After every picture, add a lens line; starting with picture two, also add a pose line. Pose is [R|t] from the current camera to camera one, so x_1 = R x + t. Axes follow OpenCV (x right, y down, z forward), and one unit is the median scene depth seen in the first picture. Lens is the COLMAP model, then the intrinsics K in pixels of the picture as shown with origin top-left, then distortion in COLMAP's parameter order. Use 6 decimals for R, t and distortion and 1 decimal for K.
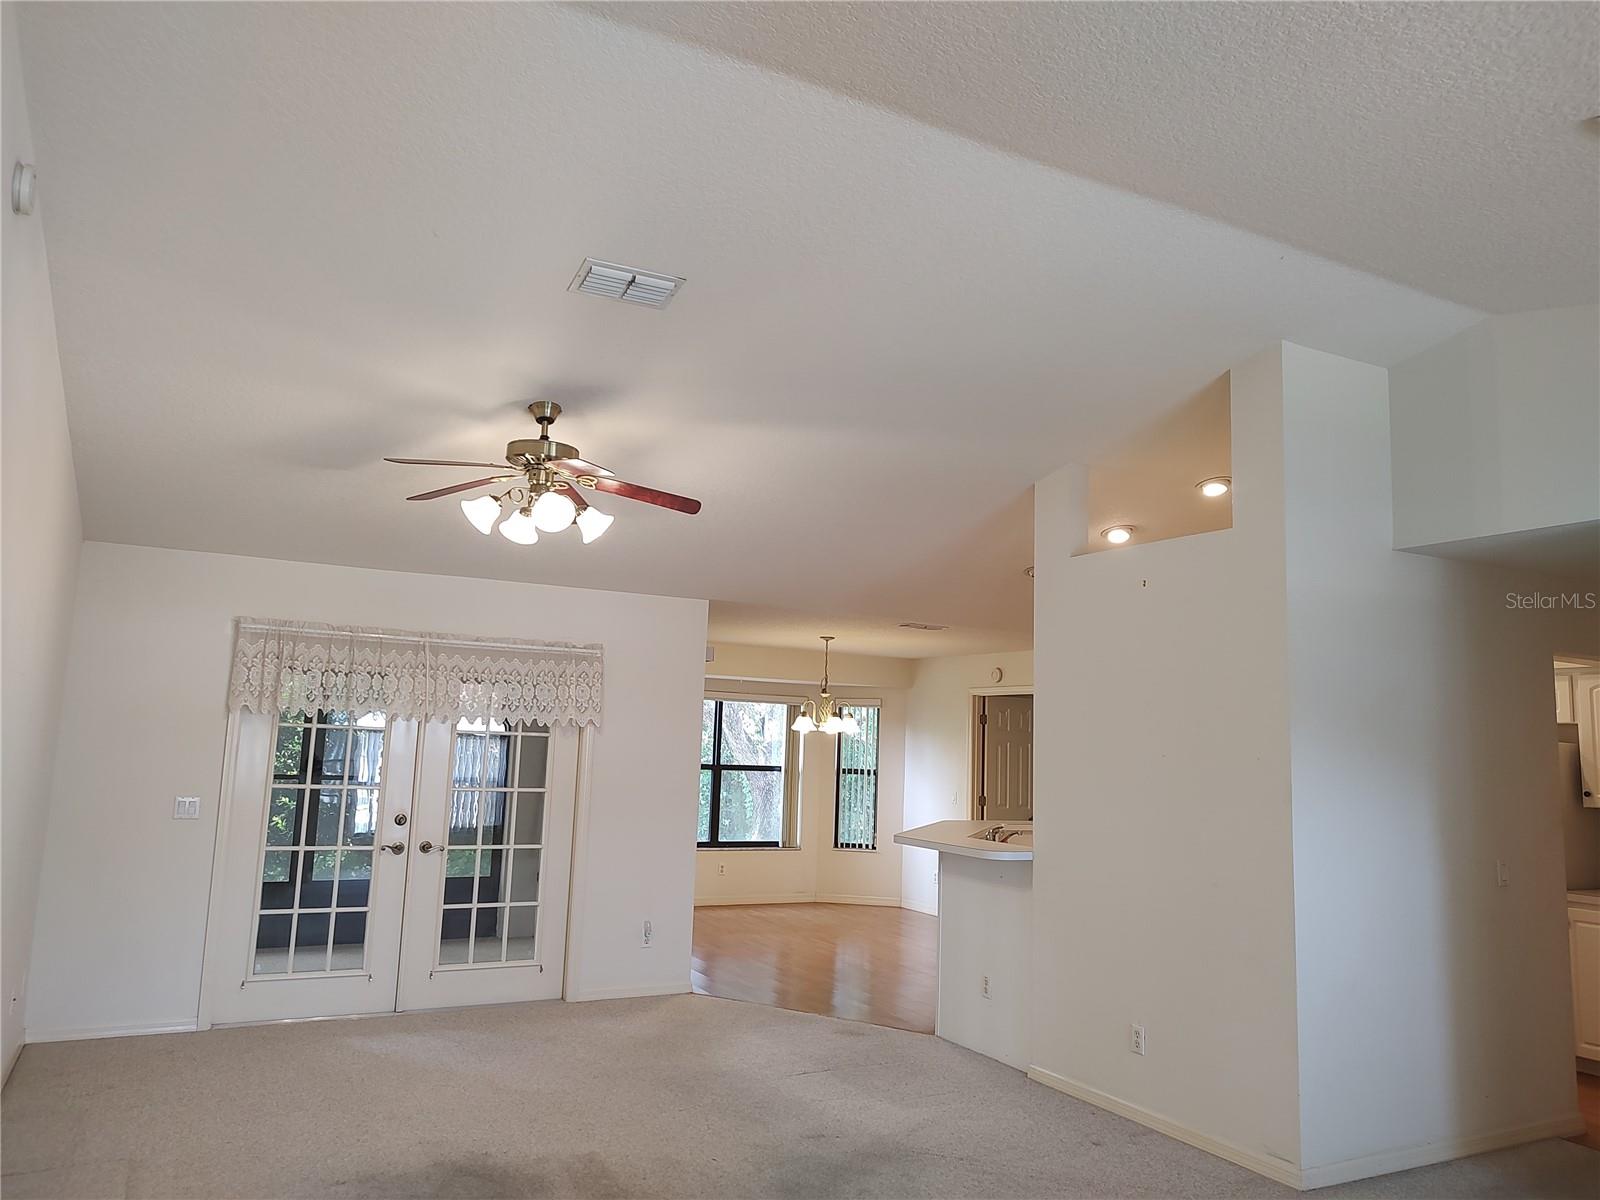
lens RADIAL K [[1140.5, 0, 807.1], [0, 1140.5, 594.4], [0, 0, 1]] dist [0.062930, -0.070956]
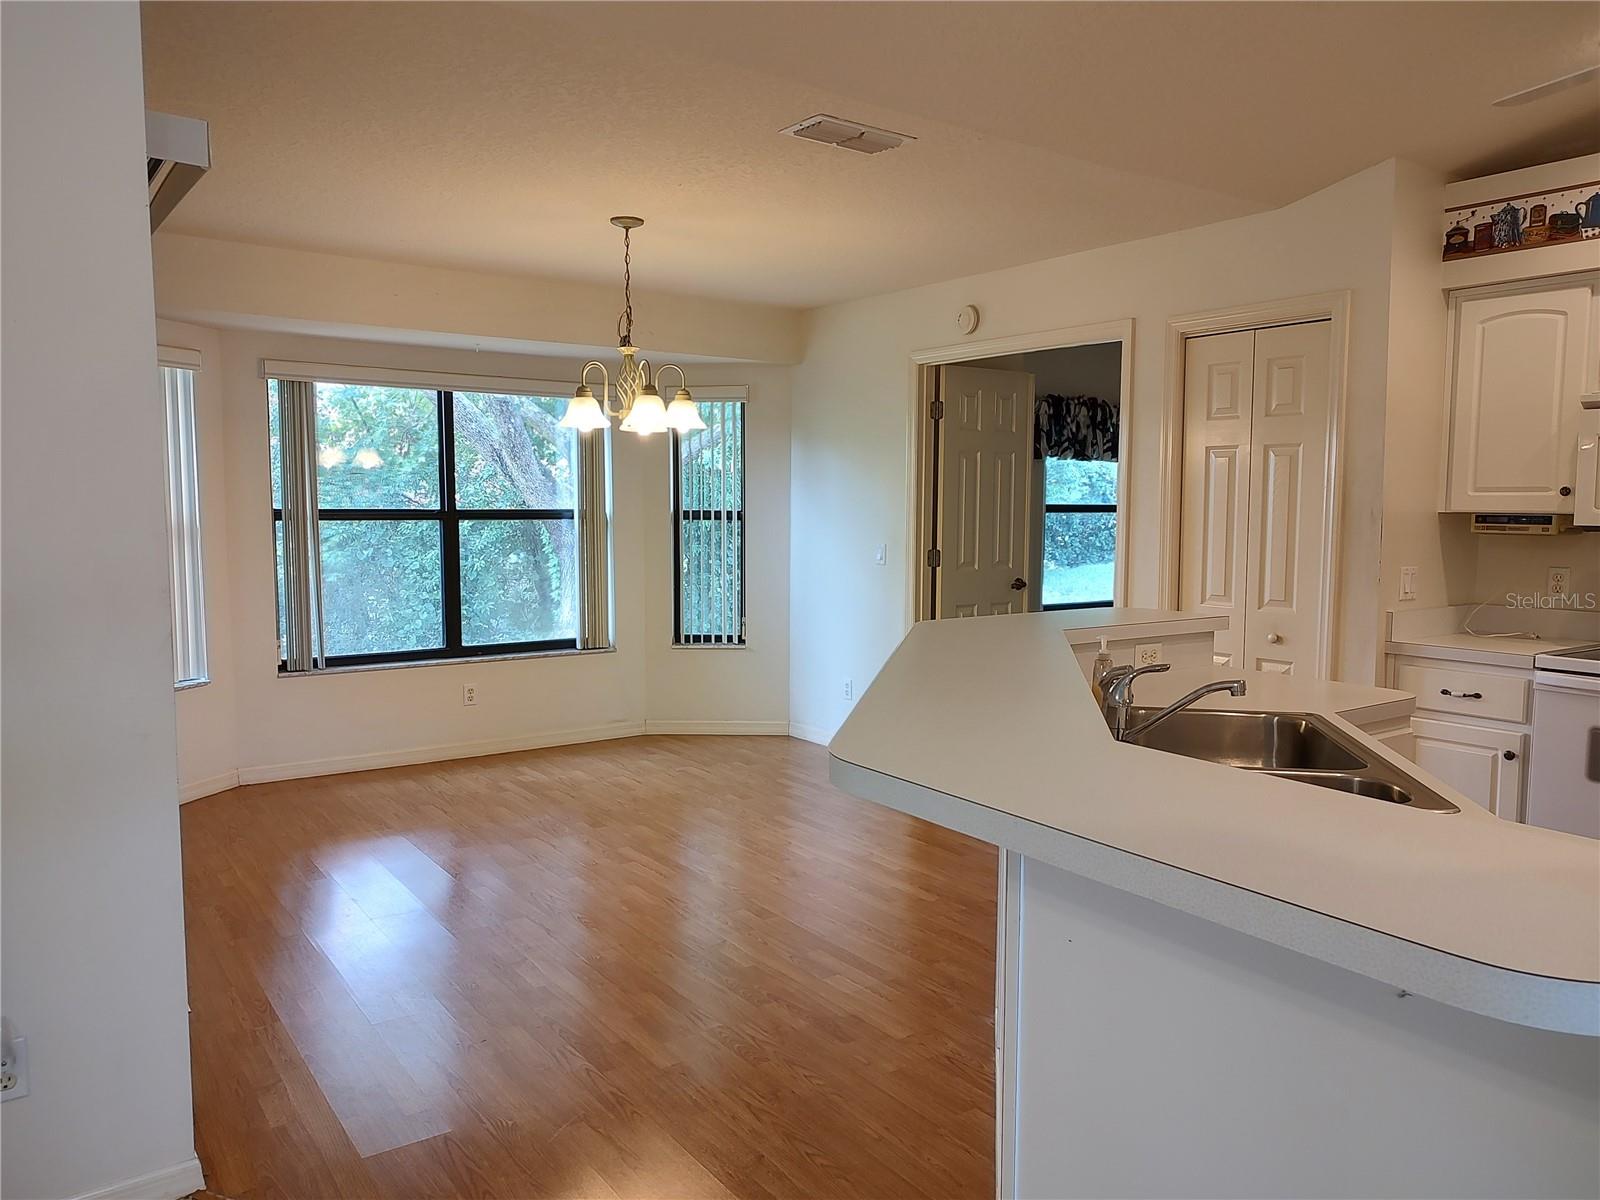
lens RADIAL K [[1140.5, 0, 807.1], [0, 1140.5, 594.4], [0, 0, 1]] dist [0.062930, -0.070956]
pose [[0.992342, -0.042058, 0.116139, 0.024542], [0.015722, 0.975607, 0.218962, 0.069224], [-0.122515, -0.215460, 0.968797, 0.429159]]
